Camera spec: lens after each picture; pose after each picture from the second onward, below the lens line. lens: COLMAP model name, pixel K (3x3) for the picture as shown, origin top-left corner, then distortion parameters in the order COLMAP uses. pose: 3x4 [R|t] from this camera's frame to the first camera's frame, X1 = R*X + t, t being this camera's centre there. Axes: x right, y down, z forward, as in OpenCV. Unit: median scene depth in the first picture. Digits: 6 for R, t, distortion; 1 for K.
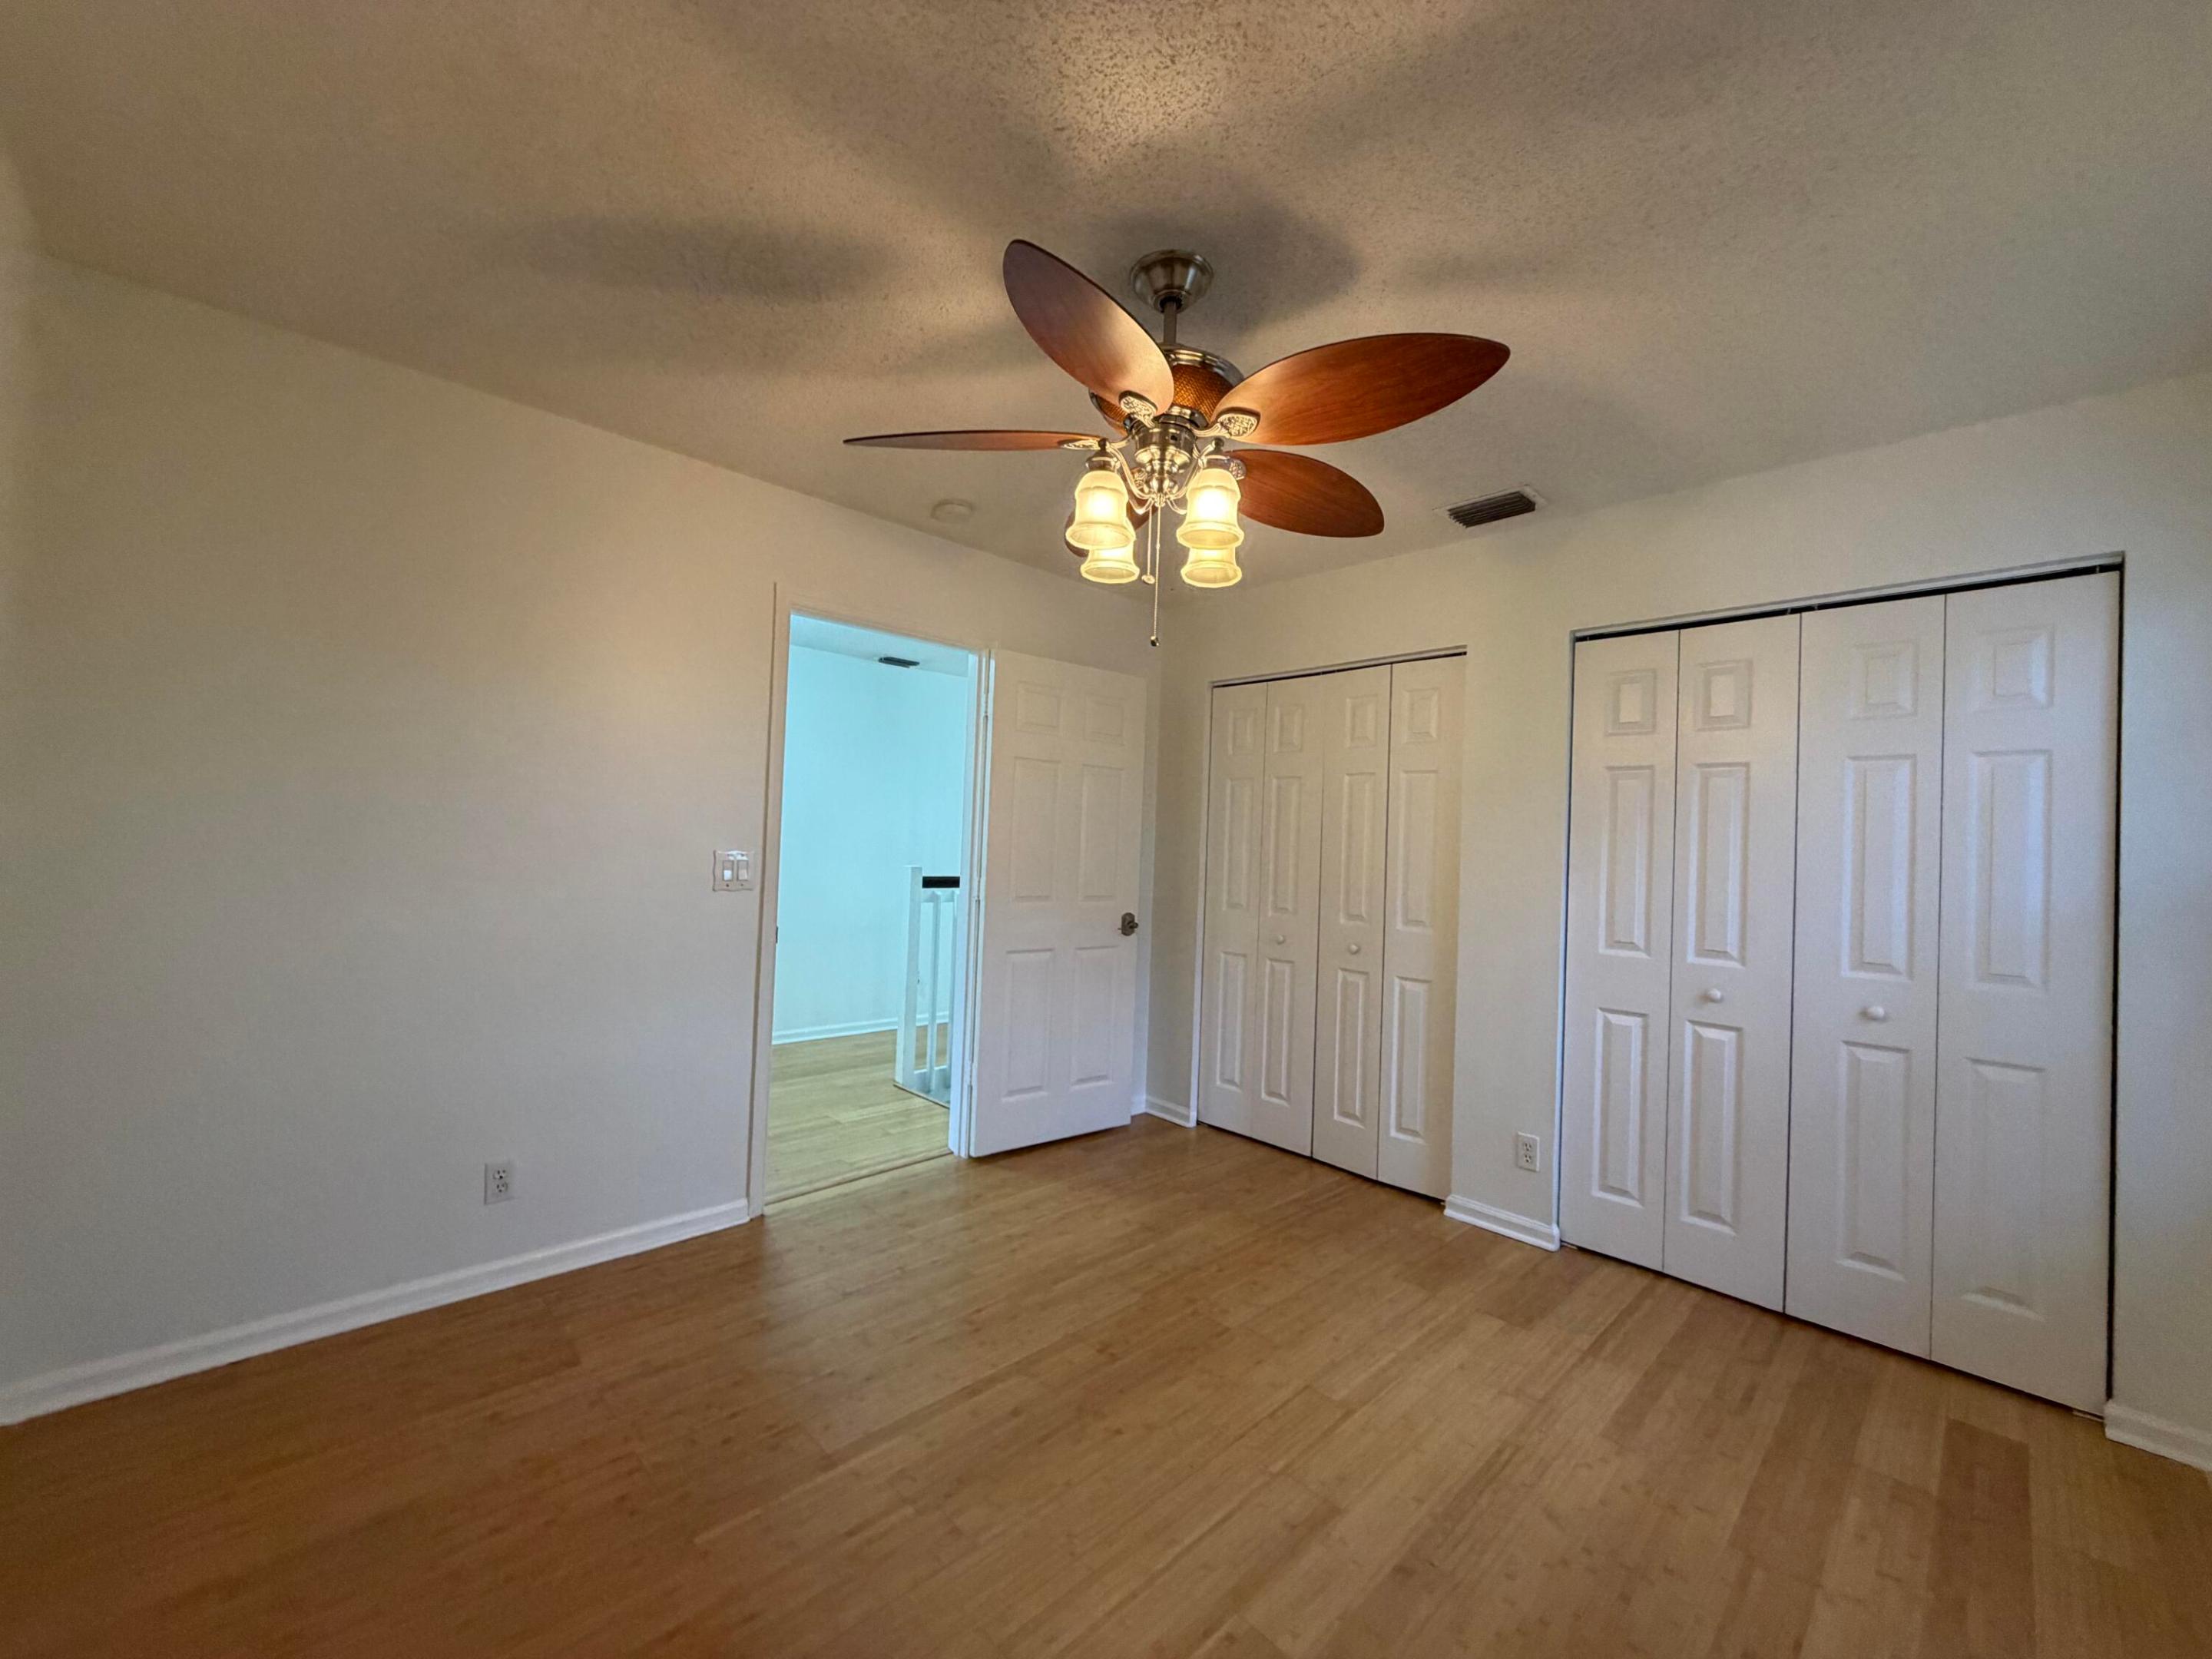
lens RADIAL K [[881.6, 0, 1099.9], [0, 881.6, 832.1], [0, 0, 1]] dist [0.000139, 0.000046]
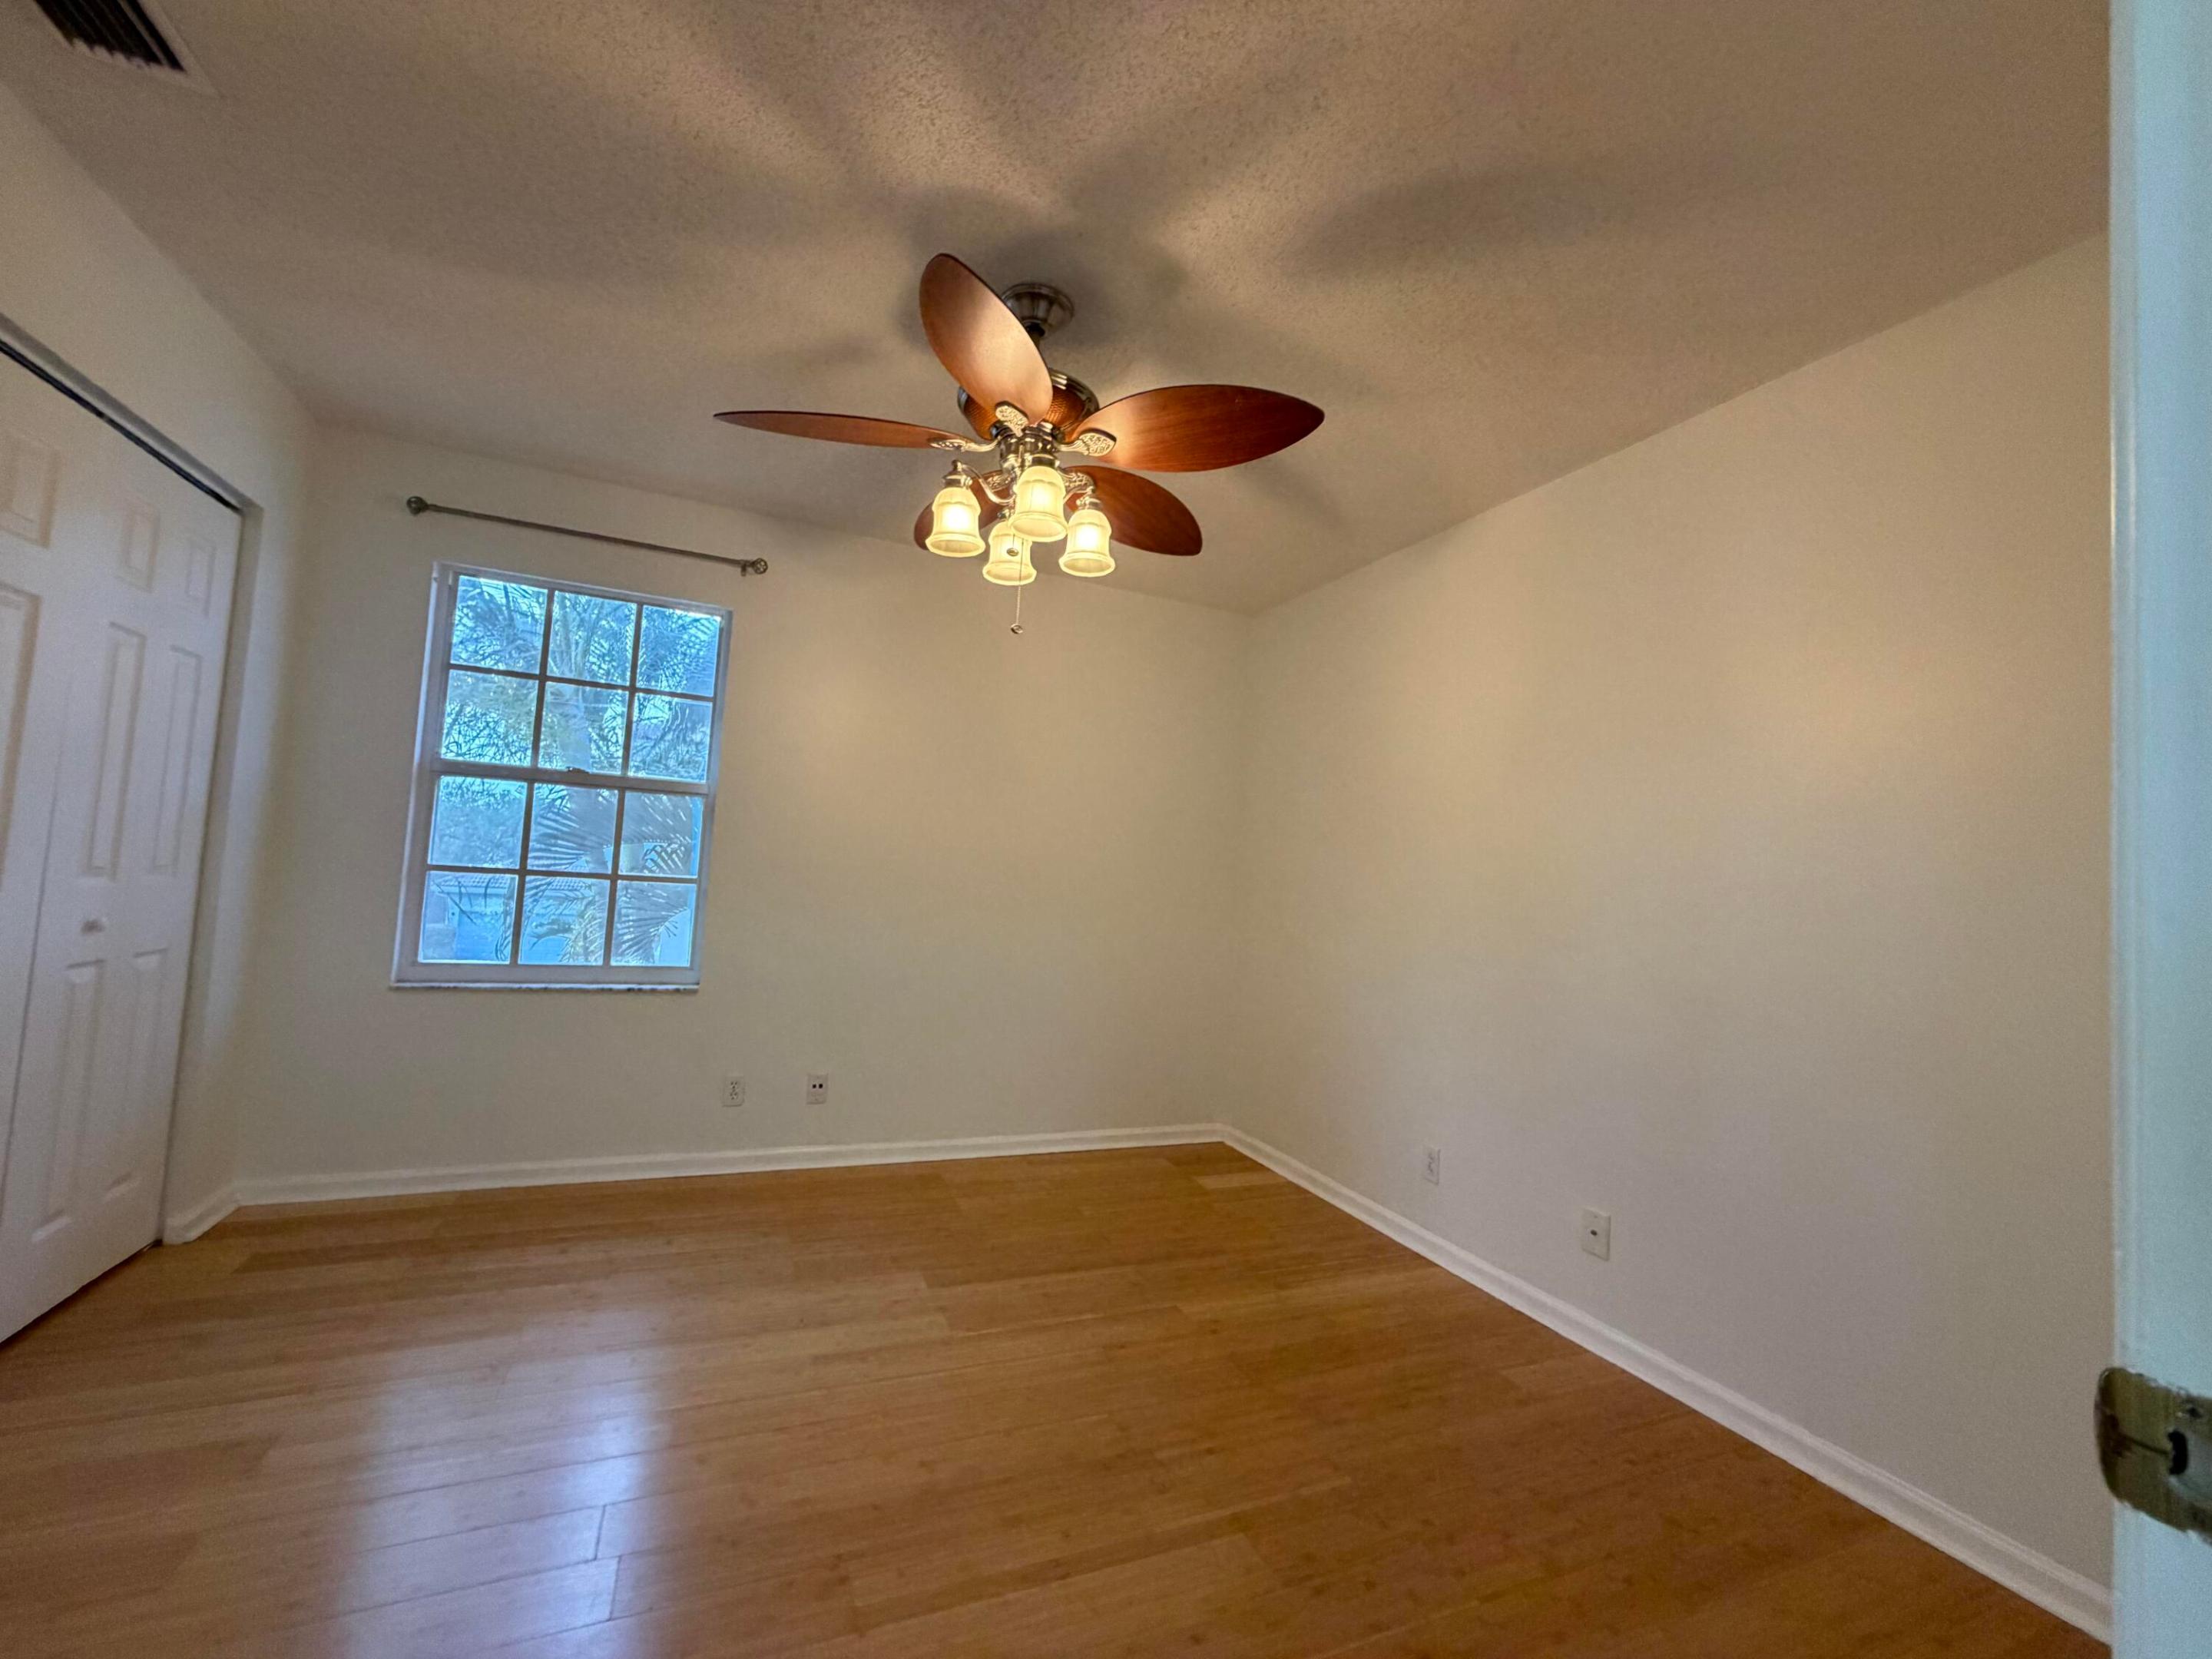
lens RADIAL K [[881.6, 0, 1099.9], [0, 881.6, 832.1], [0, 0, 1]] dist [0.000139, 0.000046]
pose [[-0.933084, -0.076064, 0.351524, -0.399804], [-0.101348, 0.993381, -0.054067, 0.076631], [-0.345084, -0.086075, -0.934616, 1.786473]]
